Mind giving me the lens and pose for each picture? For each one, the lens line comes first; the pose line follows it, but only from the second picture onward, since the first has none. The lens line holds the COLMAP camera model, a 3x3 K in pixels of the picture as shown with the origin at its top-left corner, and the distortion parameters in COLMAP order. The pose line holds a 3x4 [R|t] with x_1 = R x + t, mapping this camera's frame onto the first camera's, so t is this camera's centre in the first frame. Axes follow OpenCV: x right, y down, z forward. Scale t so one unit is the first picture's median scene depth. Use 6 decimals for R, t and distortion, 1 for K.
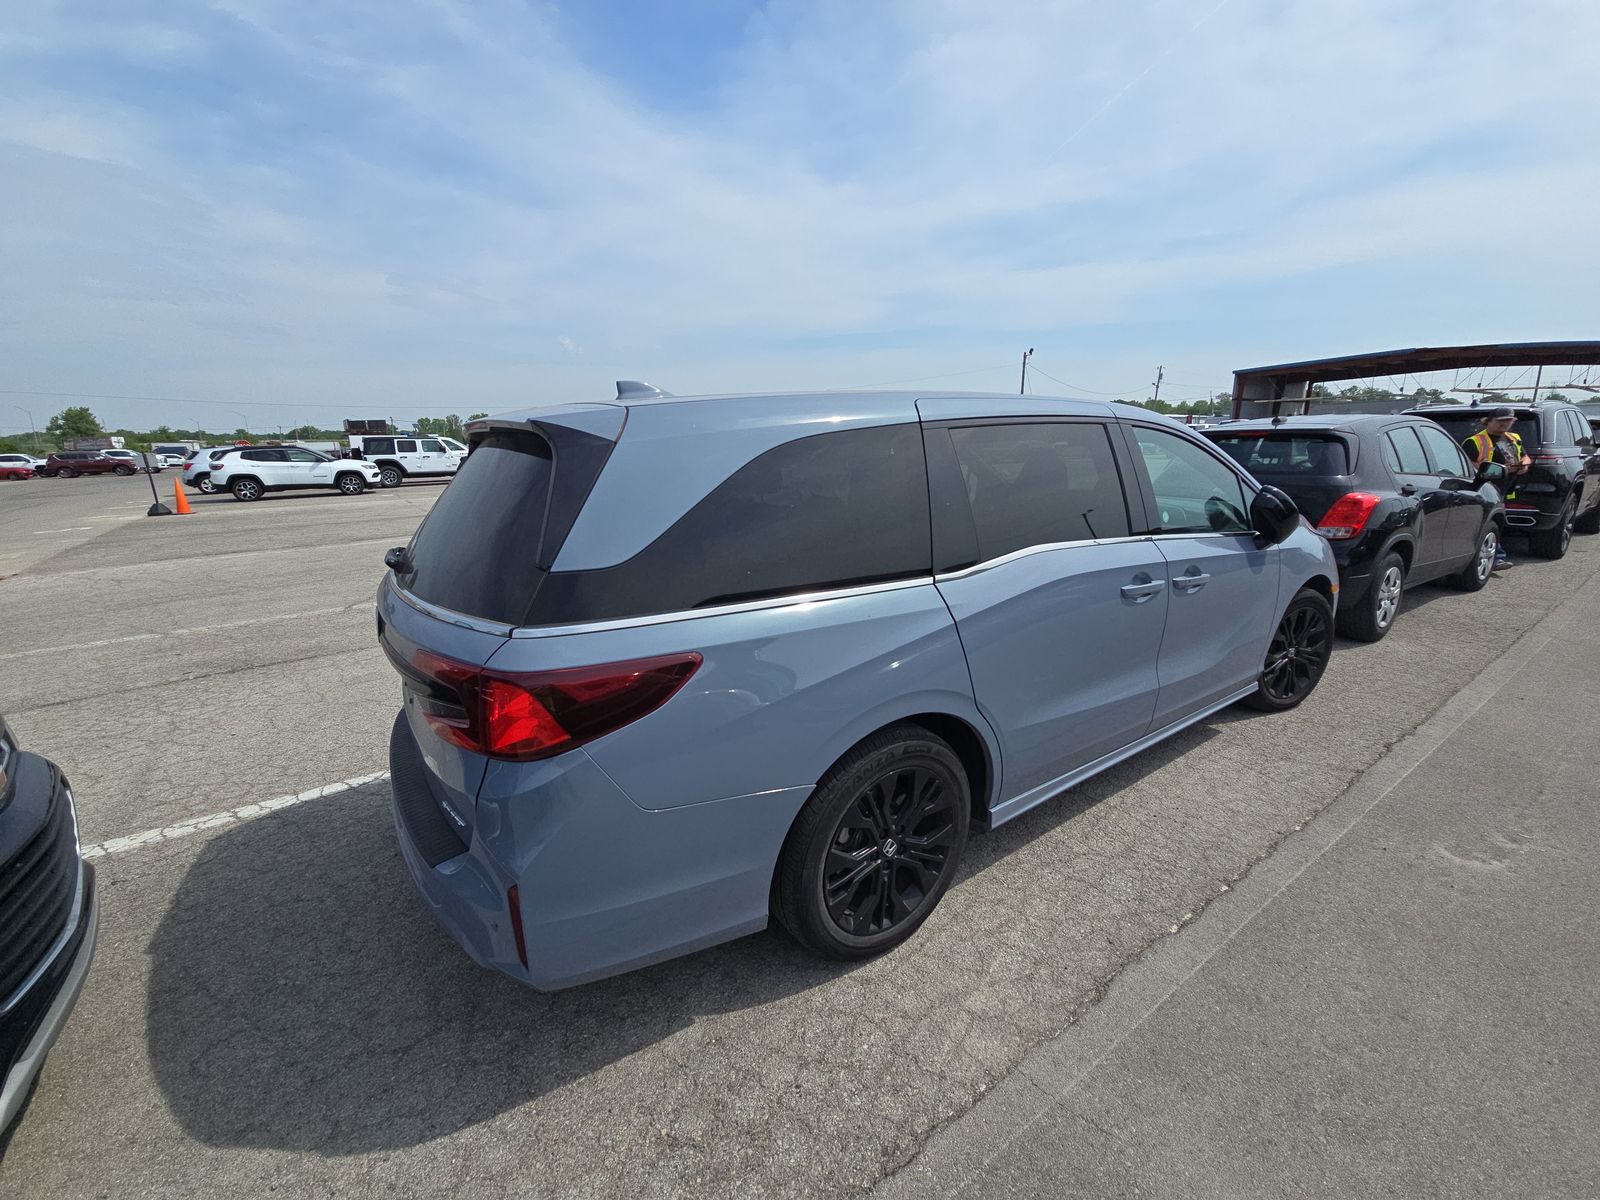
lens RADIAL K [[646.7, 0, 800.0], [0, 646.7, 600.0], [0, 0, 1]] dist [0.014942, -0.008904]
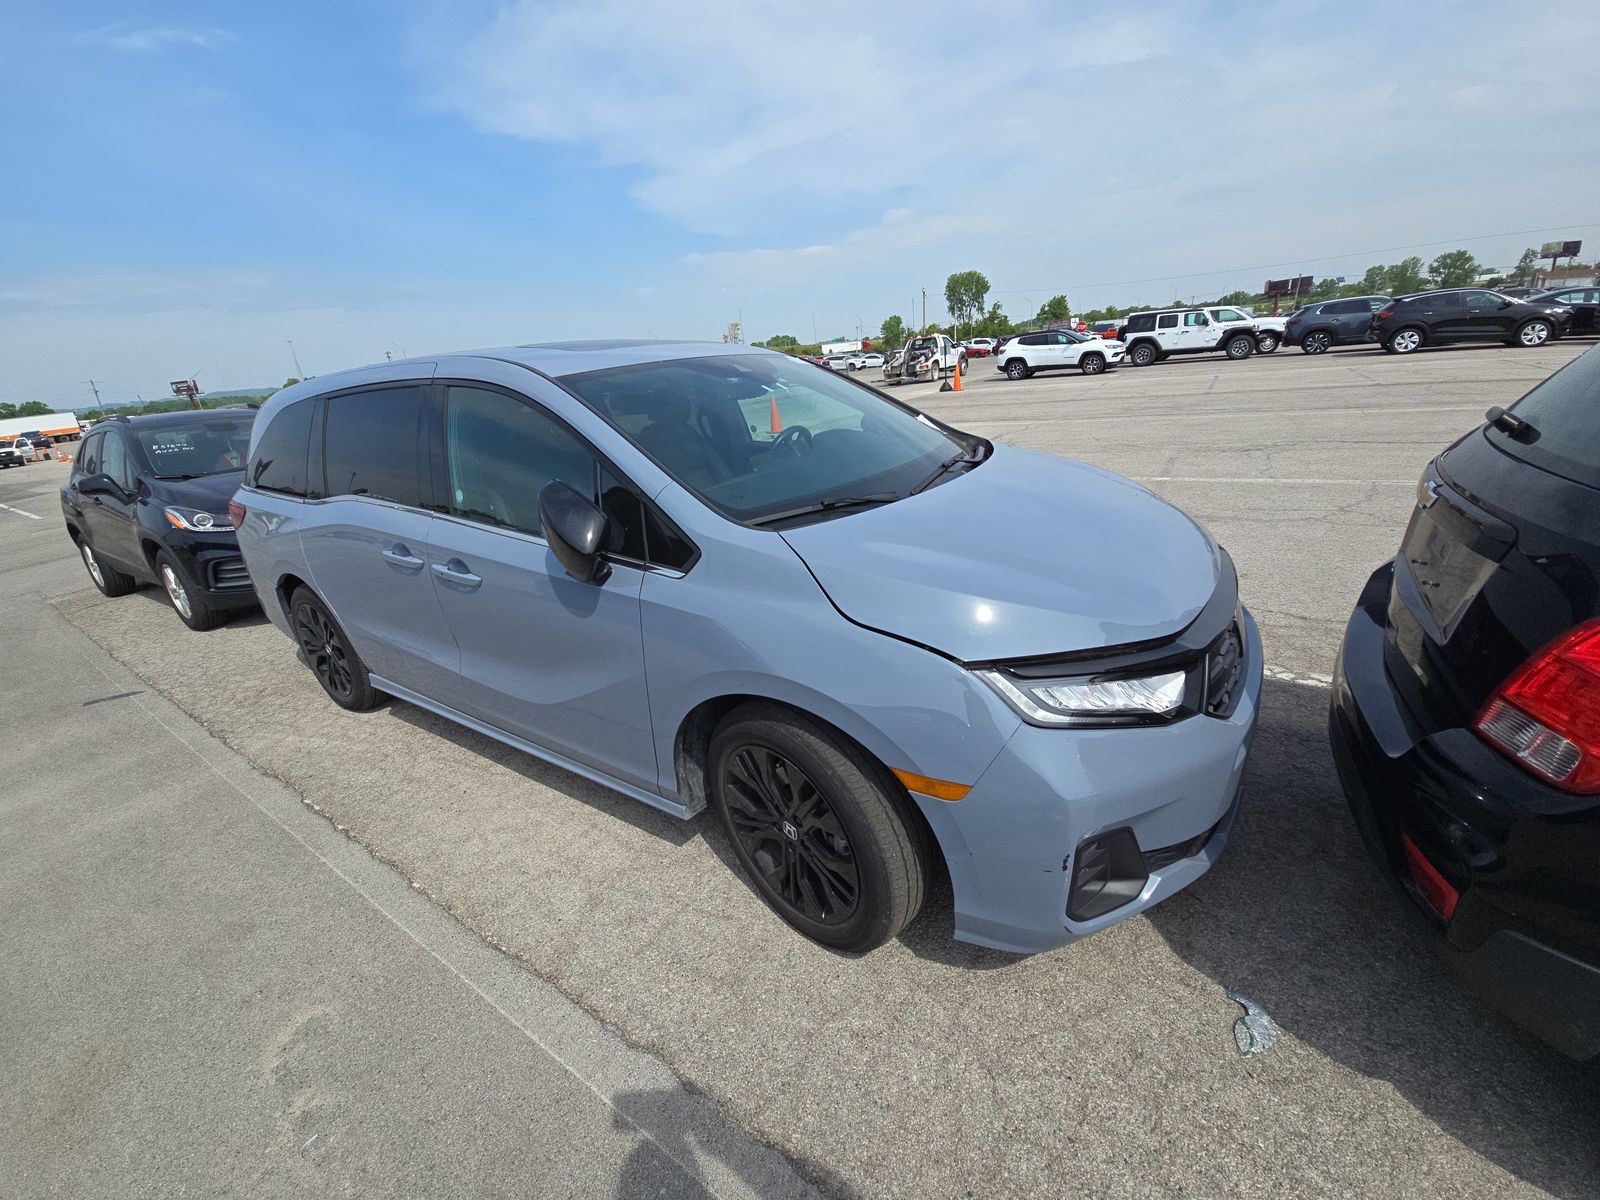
lens RADIAL K [[642.8, 0, 800.0], [0, 642.8, 600.0], [0, 0, 1]] dist [0.001501, 0.000157]
pose [[0.368107, 0.316039, -0.874424, 0.199174], [-0.143313, 0.948506, 0.282484, -0.039742], [0.918672, 0.021332, 0.394444, 0.142384]]
